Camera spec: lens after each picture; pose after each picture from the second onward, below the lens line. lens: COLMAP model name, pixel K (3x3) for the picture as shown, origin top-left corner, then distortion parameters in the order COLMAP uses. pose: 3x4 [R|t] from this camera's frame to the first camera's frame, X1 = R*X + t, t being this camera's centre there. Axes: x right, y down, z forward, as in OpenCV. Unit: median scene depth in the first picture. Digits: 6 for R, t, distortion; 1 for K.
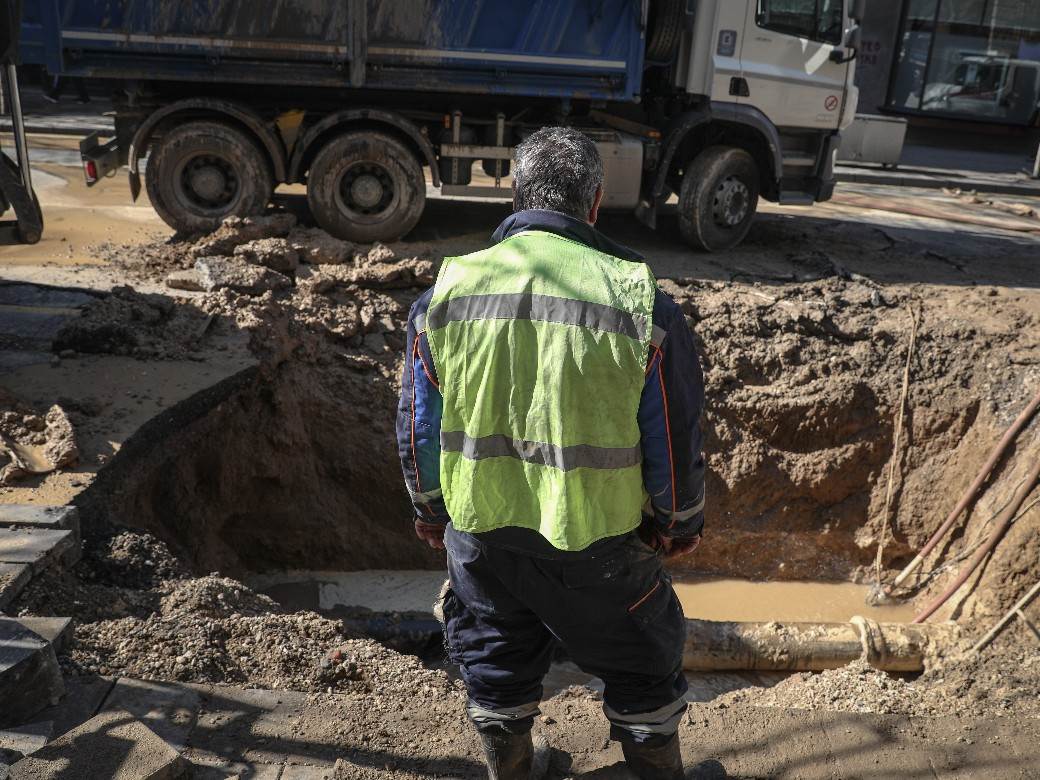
lens RADIAL K [[1069.7, 0, 579.4], [0, 1069.7, 390.3], [0, 0, 1]] dist [-0.074045, 0.130023]
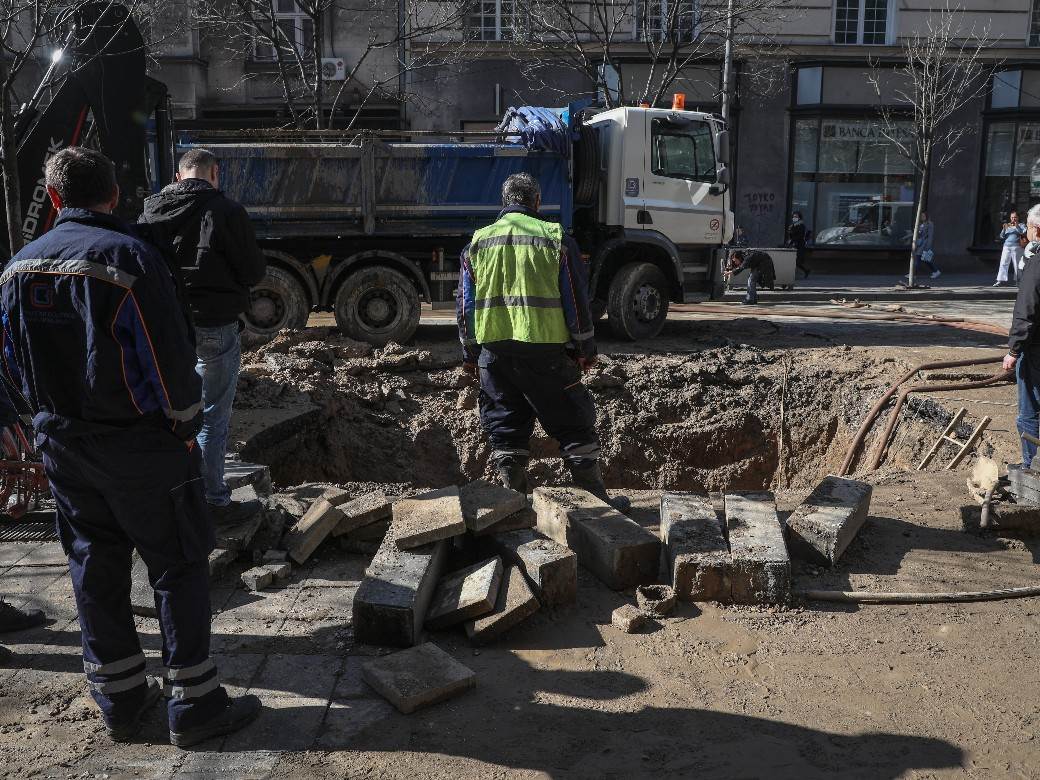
lens RADIAL K [[1134.3, 0, 520.0], [0, 1134.3, 390.0], [0, 0, 1]] dist [0.009361, 0.015496]
pose [[0.997365, -0.070755, -0.016008, -0.002019], [0.066317, 0.978728, -0.194147, 0.222229], [0.029404, 0.192574, 0.980842, -0.428622]]
